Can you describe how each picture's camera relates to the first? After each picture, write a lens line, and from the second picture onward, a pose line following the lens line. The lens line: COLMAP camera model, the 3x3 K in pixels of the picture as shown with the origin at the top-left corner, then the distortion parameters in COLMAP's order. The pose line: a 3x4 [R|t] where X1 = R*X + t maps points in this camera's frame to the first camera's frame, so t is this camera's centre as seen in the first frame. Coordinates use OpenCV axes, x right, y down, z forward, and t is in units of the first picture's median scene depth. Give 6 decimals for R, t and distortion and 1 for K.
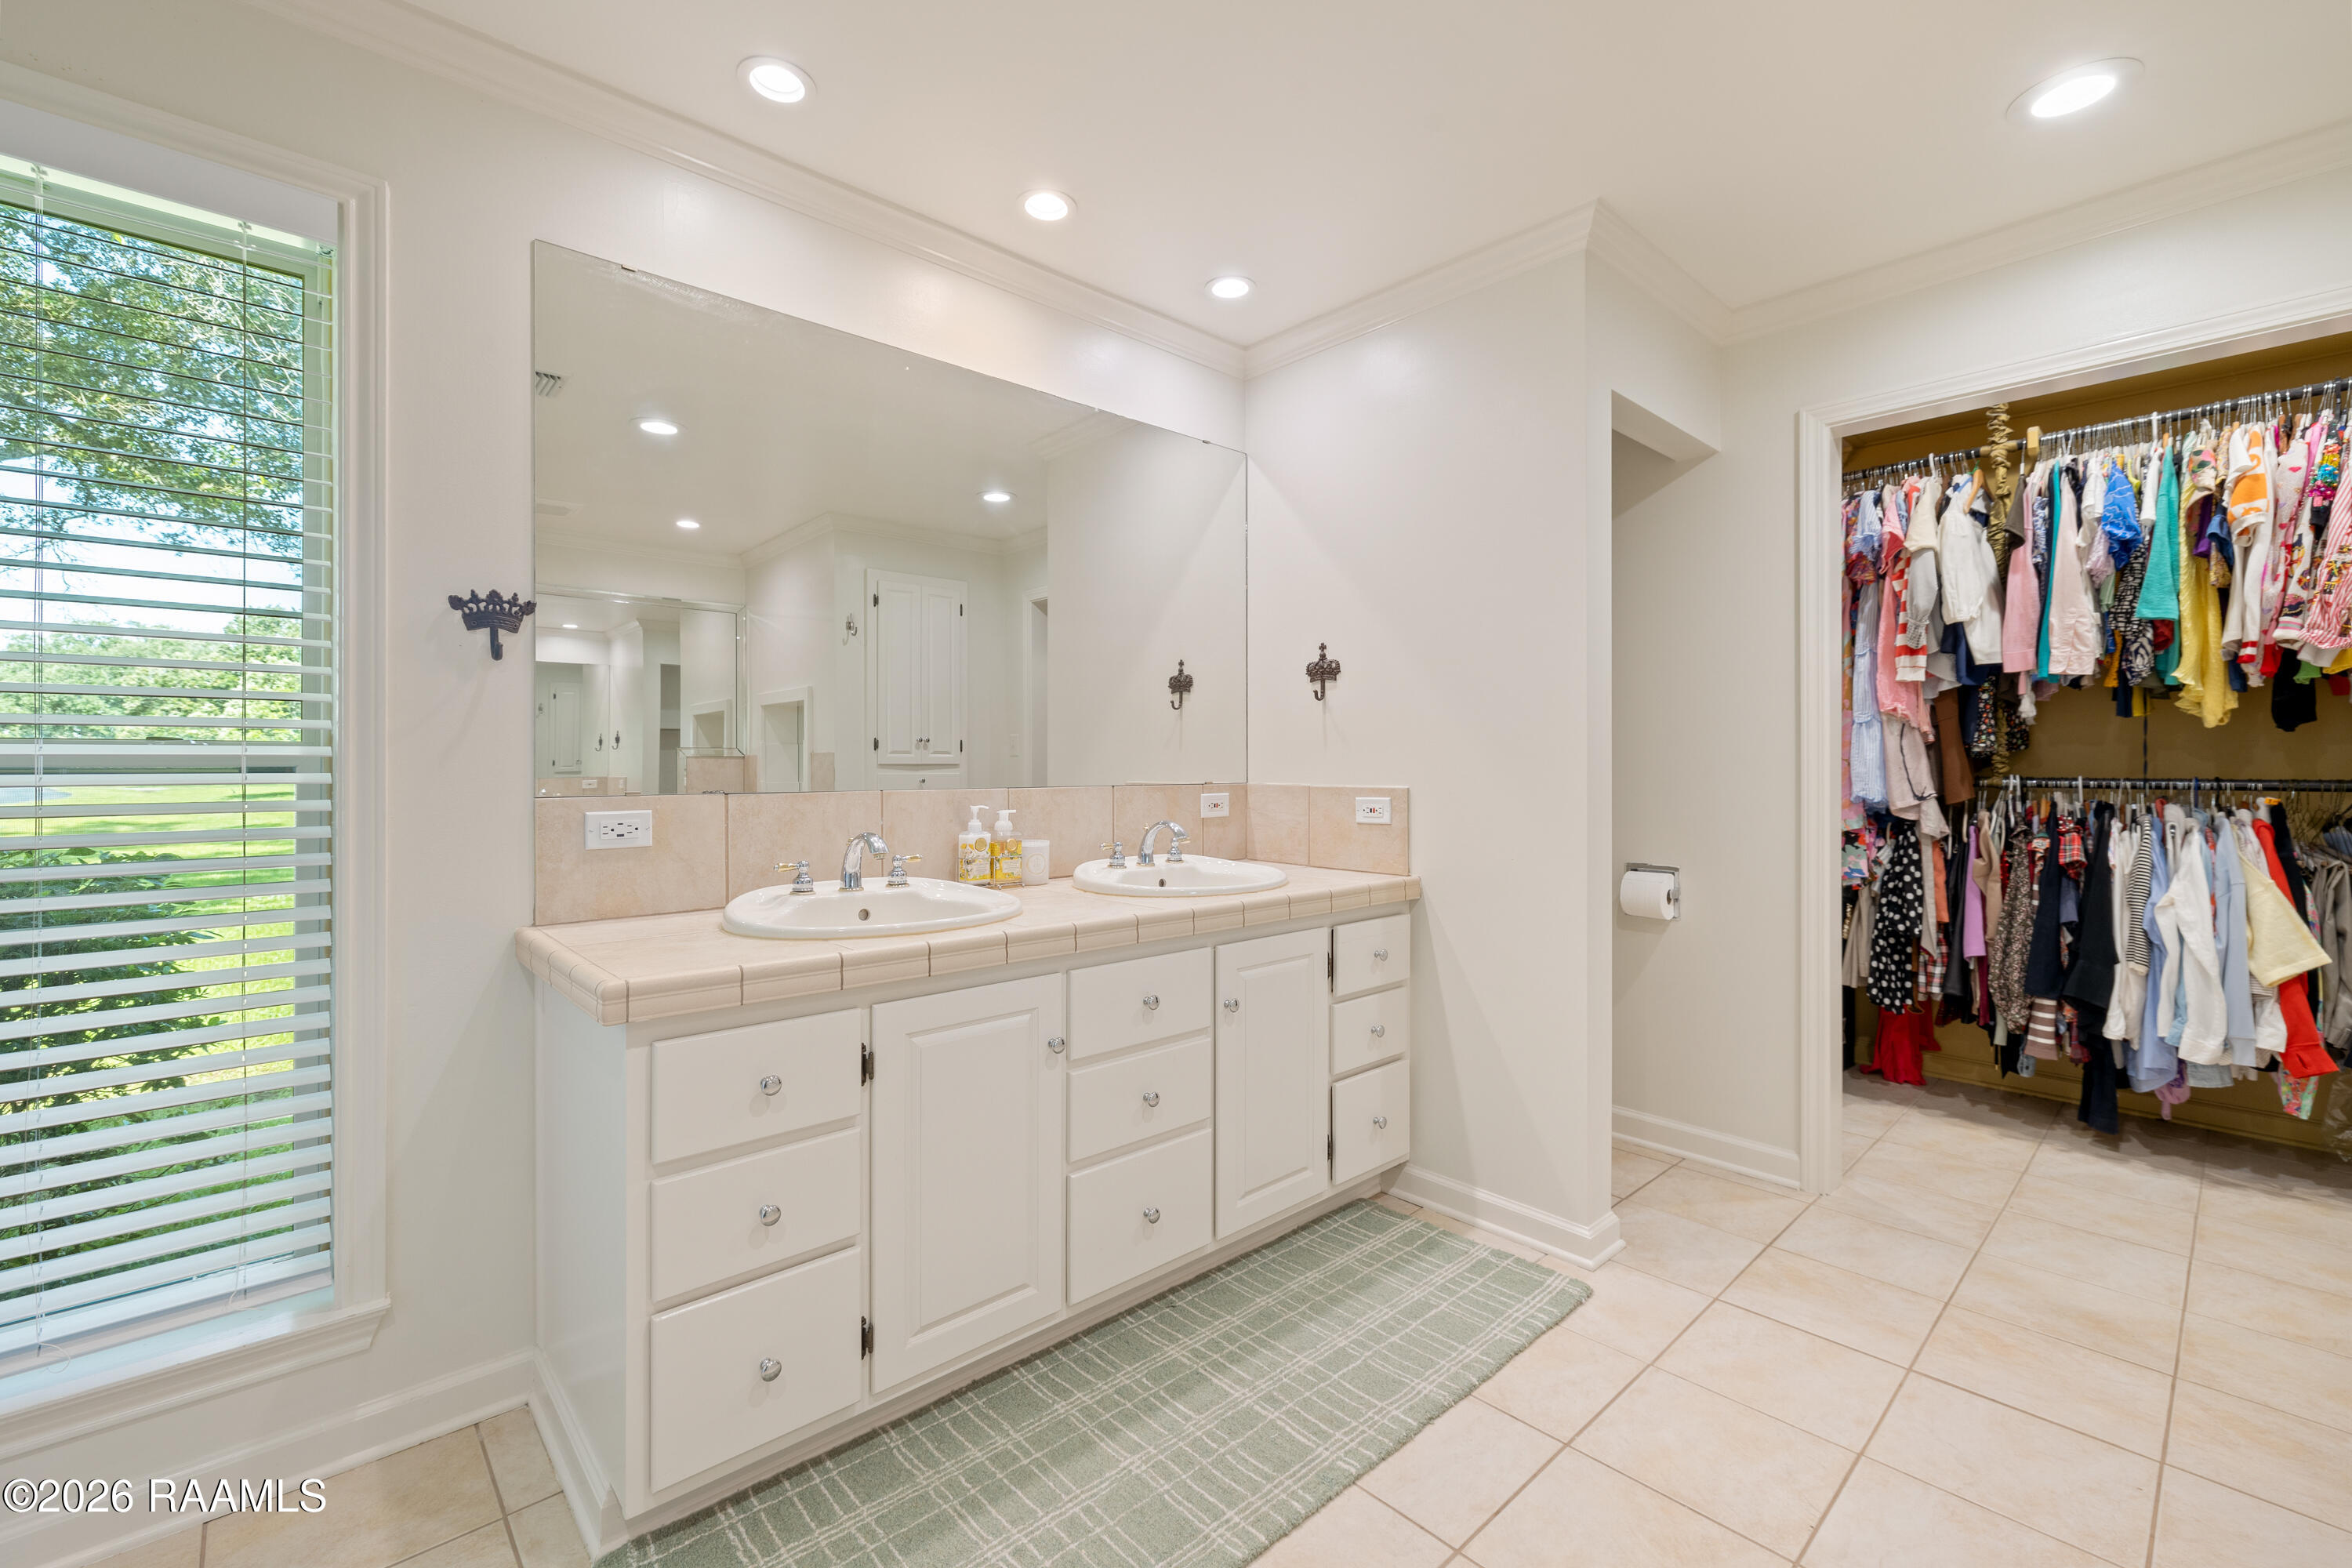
lens RADIAL K [[999.8, 0, 1175.6], [0, 999.8, 764.0], [0, 0, 1]] dist [0.003260, -0.000043]
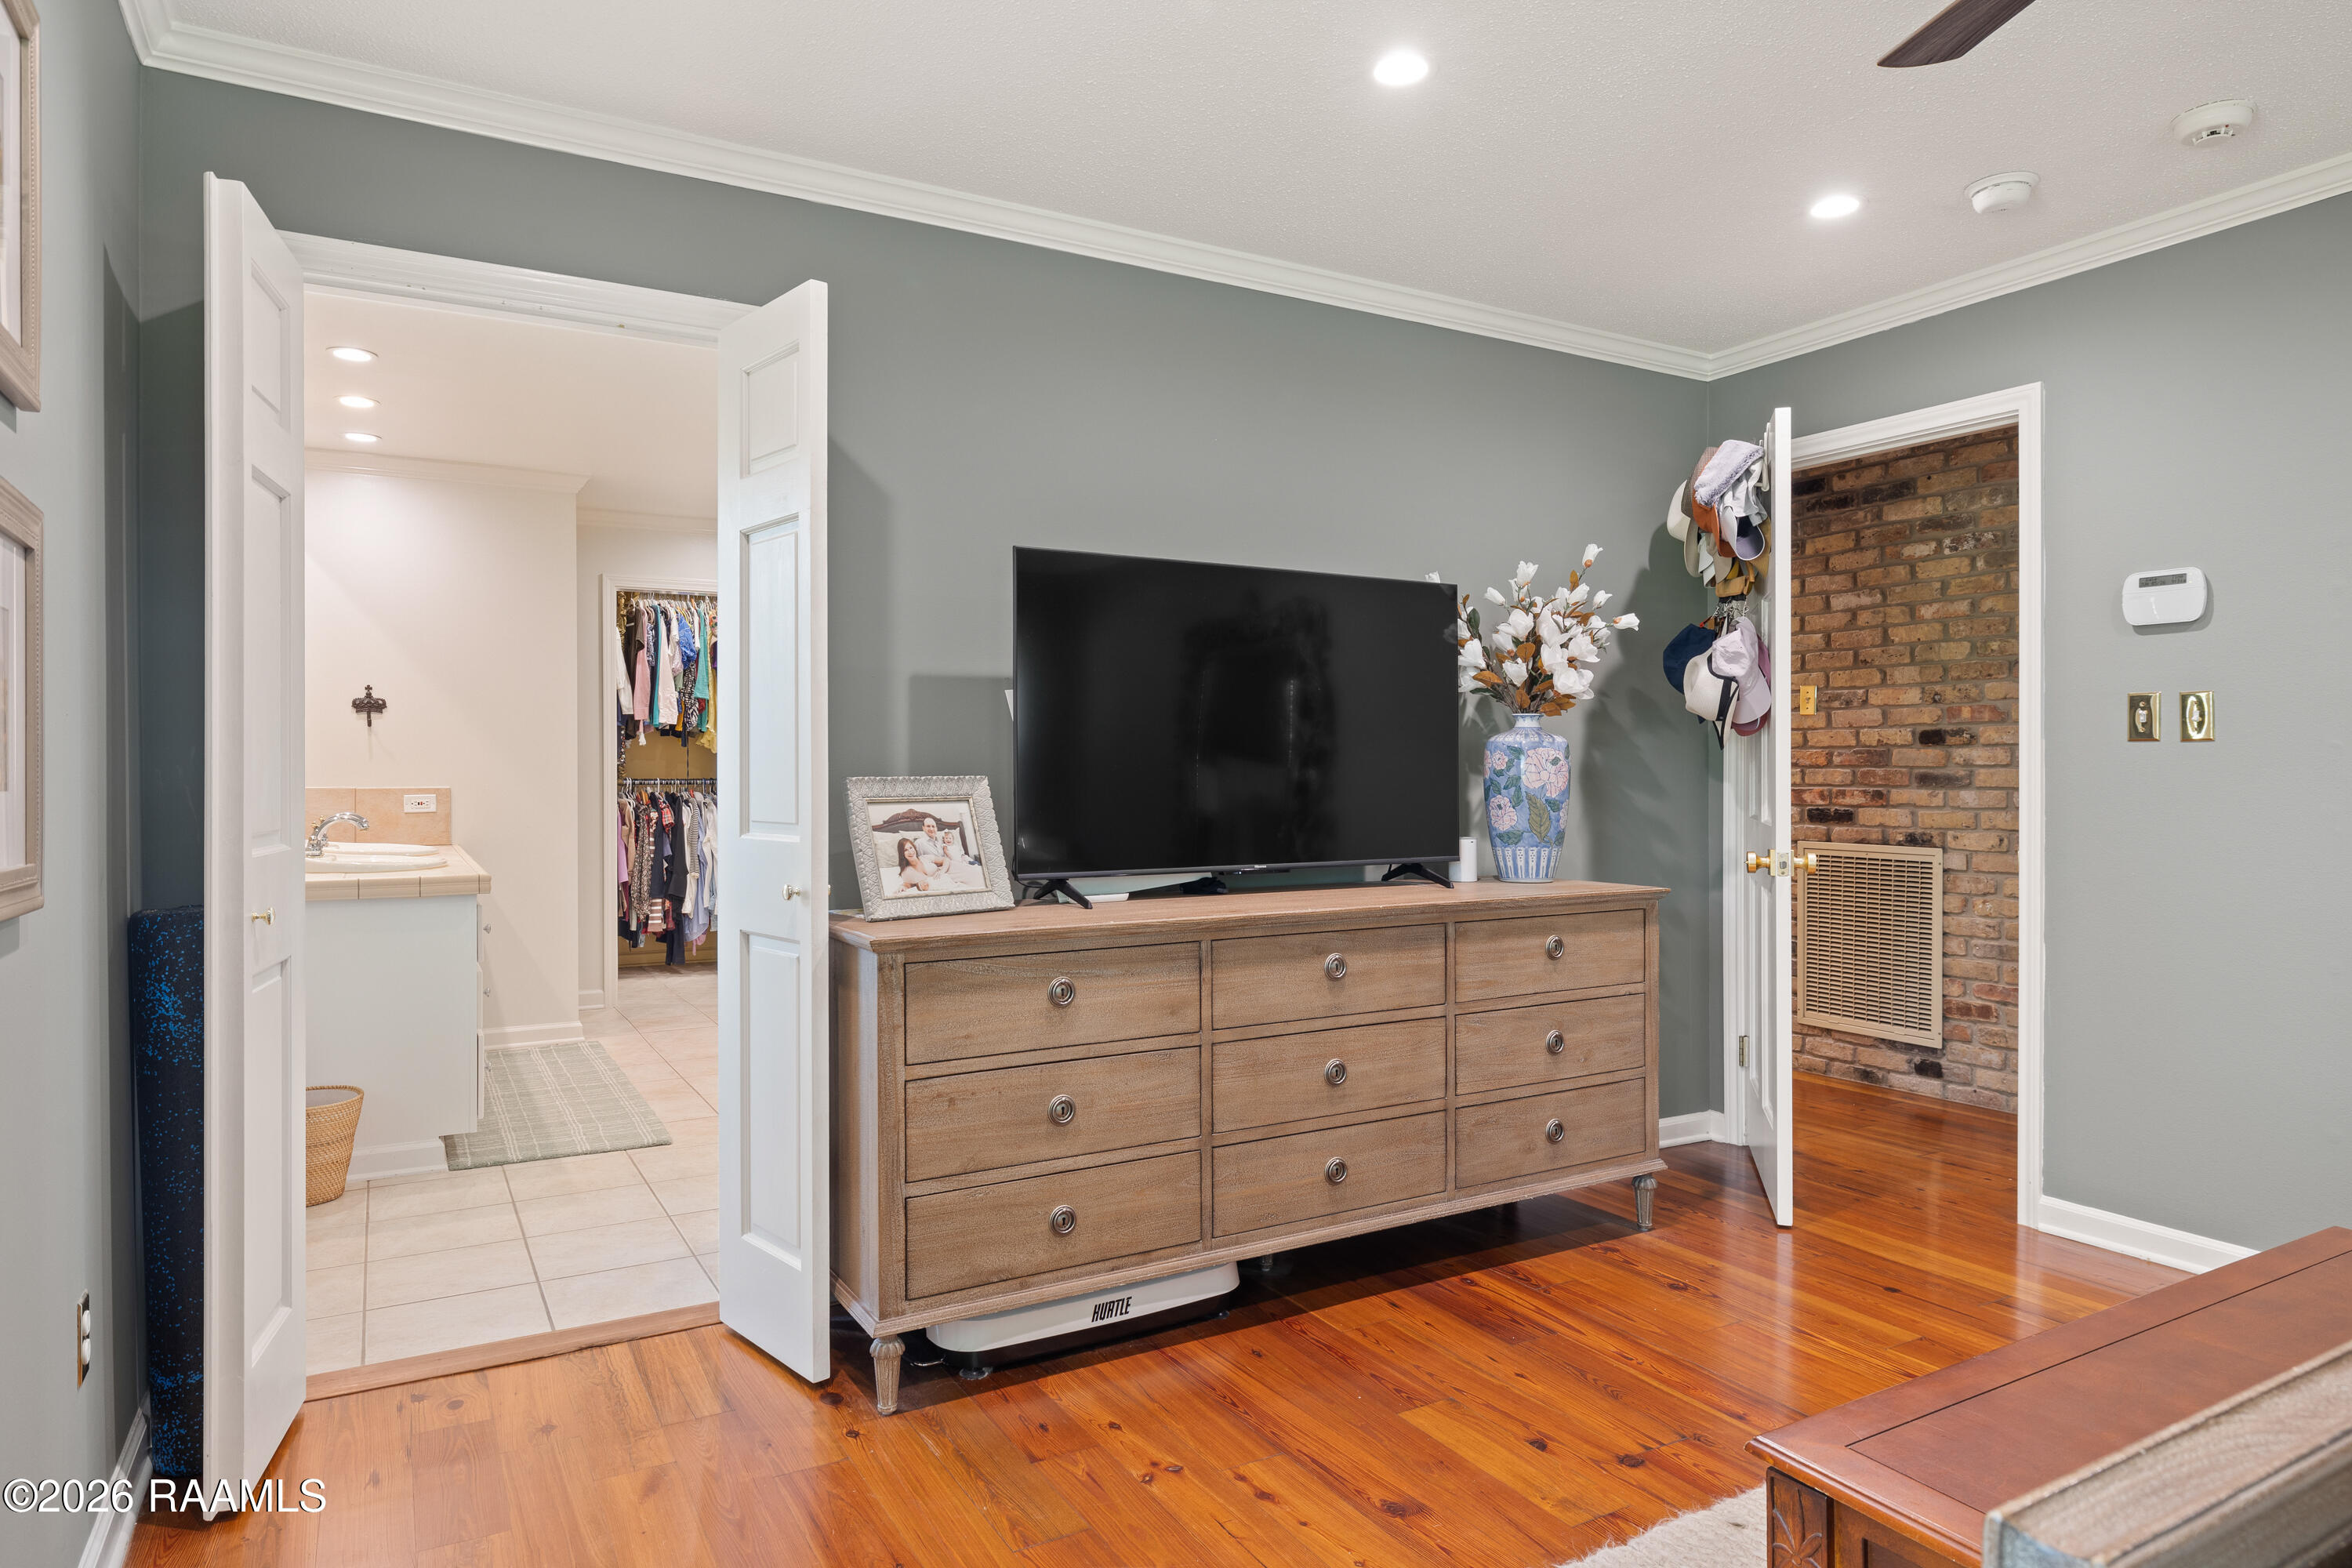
lens RADIAL K [[1329.9, 0, 1176.0], [0, 1329.9, 784.0], [0, 0, 1]] dist [0.006507, 0.000703]
pose [[0.215754, -0.011143, 0.976384, -1.425488], [0.000569, 0.999936, 0.011287, -0.004063], [-0.976448, -0.001880, 0.215746, -0.496235]]
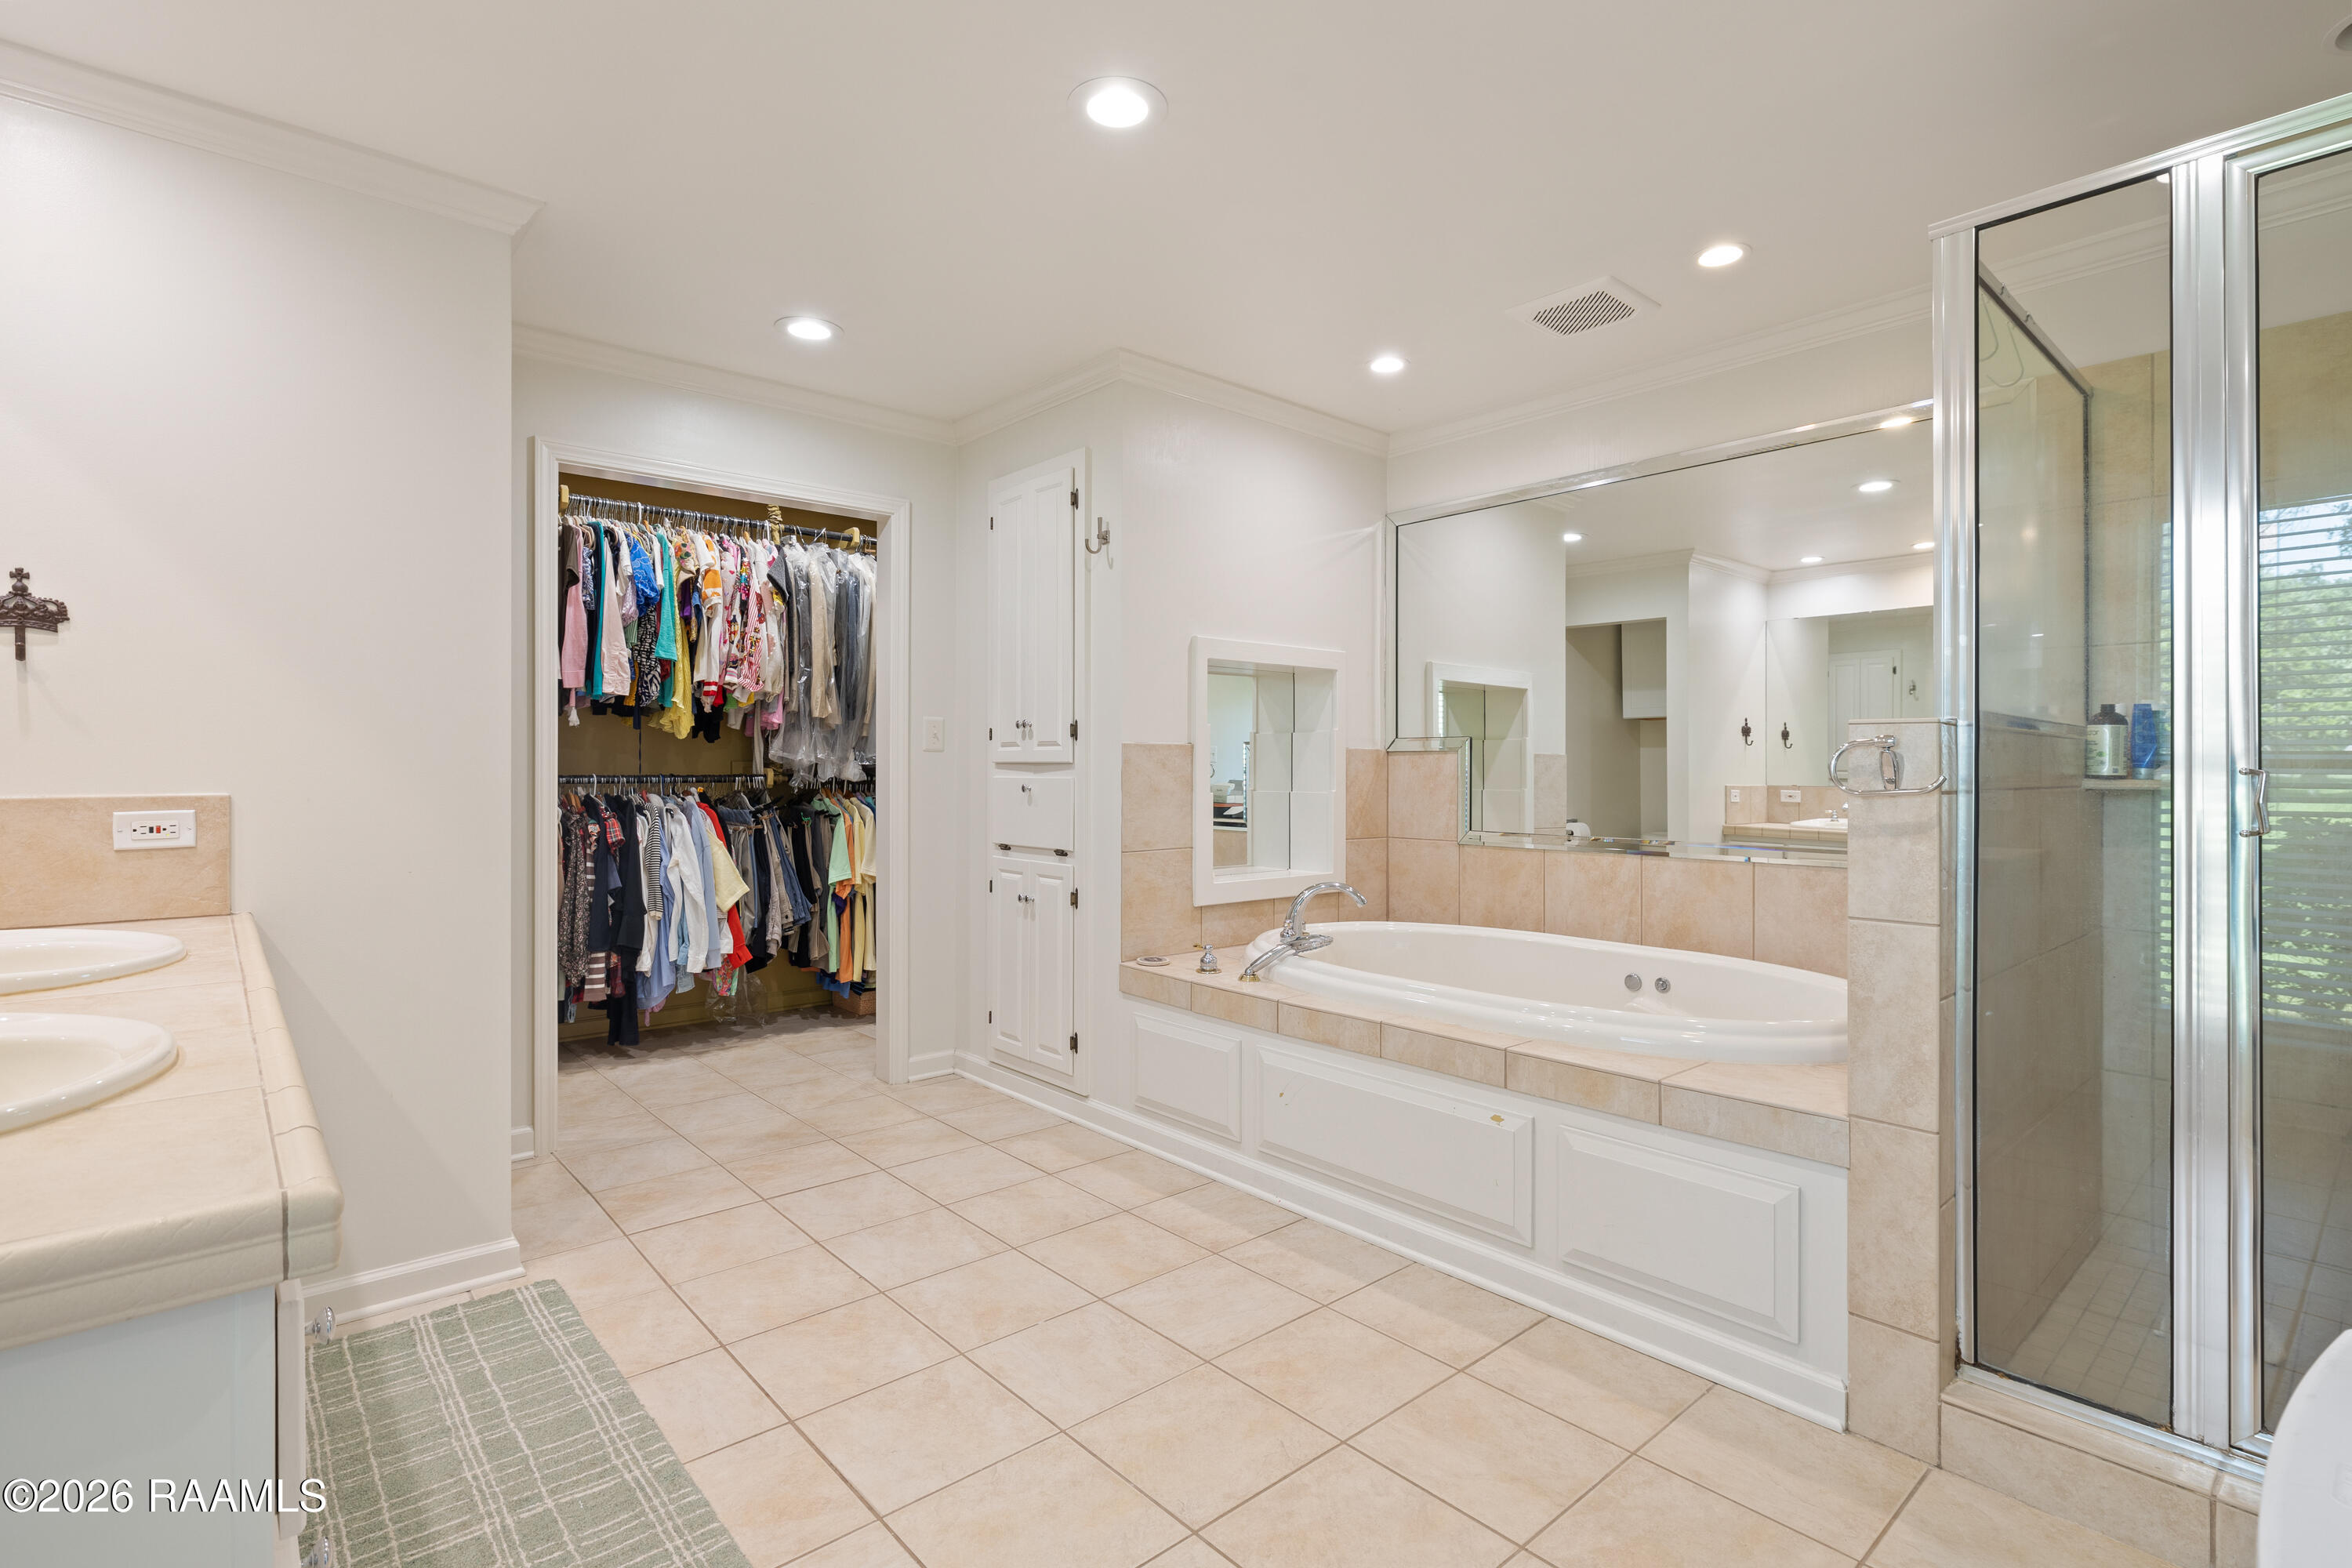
lens RADIAL K [[1097.3, 0, 1187.3], [0, 1097.3, 771.3], [0, 0, 1]] dist [0.000418, 0.000143]
pose [[0.022481, -0.004685, 0.999736, -0.523464], [-0.001760, 0.999987, 0.004726, 0.000978], [-0.999746, -0.001866, 0.022473, 0.257690]]
